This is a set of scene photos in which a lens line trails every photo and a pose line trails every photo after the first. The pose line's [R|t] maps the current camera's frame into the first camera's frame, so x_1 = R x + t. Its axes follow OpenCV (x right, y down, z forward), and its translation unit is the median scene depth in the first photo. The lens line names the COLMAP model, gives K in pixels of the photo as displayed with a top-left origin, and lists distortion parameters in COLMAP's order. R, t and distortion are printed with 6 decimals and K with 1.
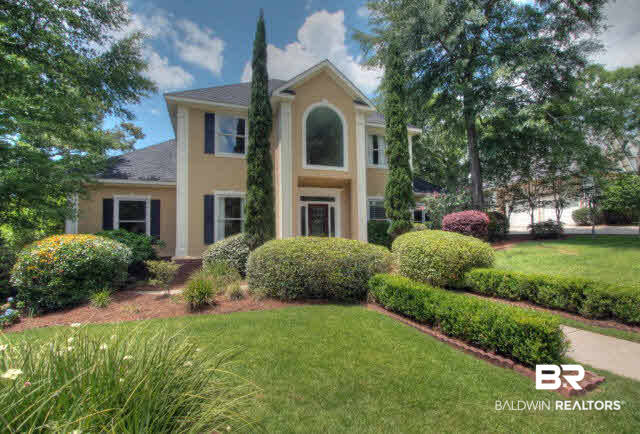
lens RADIAL K [[311.6, 0, 320.4], [0, 311.6, 219.6], [0, 0, 1]] dist [-0.004160, -0.000774]
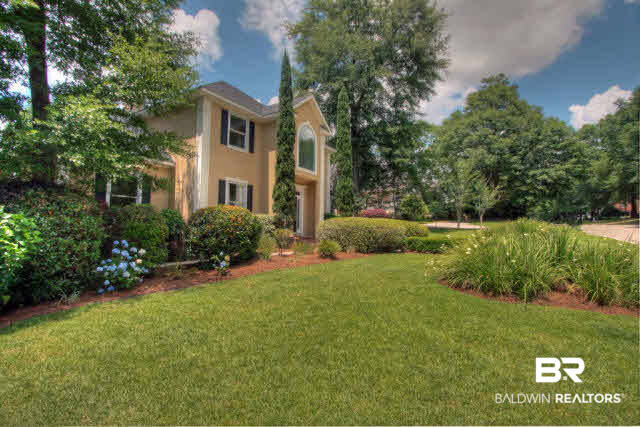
lens RADIAL K [[300.1, 0, 320.0], [0, 300.1, 213.5], [0, 0, 1]] dist [-0.012386, 0.000005]
pose [[0.786119, 0.053818, 0.615728, -0.725452], [-0.050621, 0.998461, -0.022641, 0.048814], [-0.615999, -0.013370, 0.787634, -0.081756]]
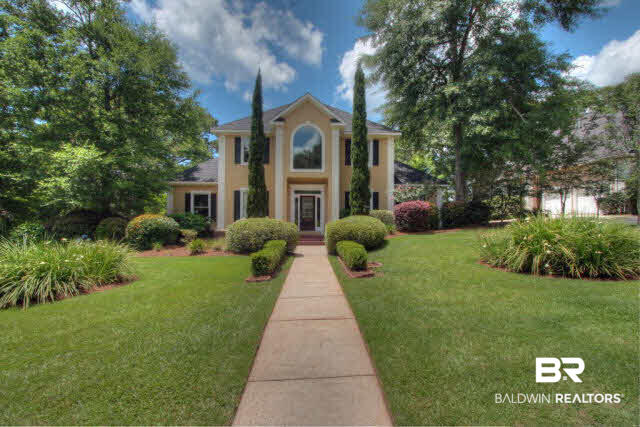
lens RADIAL K [[300.1, 0, 320.0], [0, 300.1, 213.5], [0, 0, 1]] dist [-0.012386, 0.000005]
pose [[0.940186, 0.015554, -0.340305, 0.523880], [-0.004368, 0.999425, 0.033612, -0.017140], [0.340632, -0.030115, 0.939714, -0.255722]]
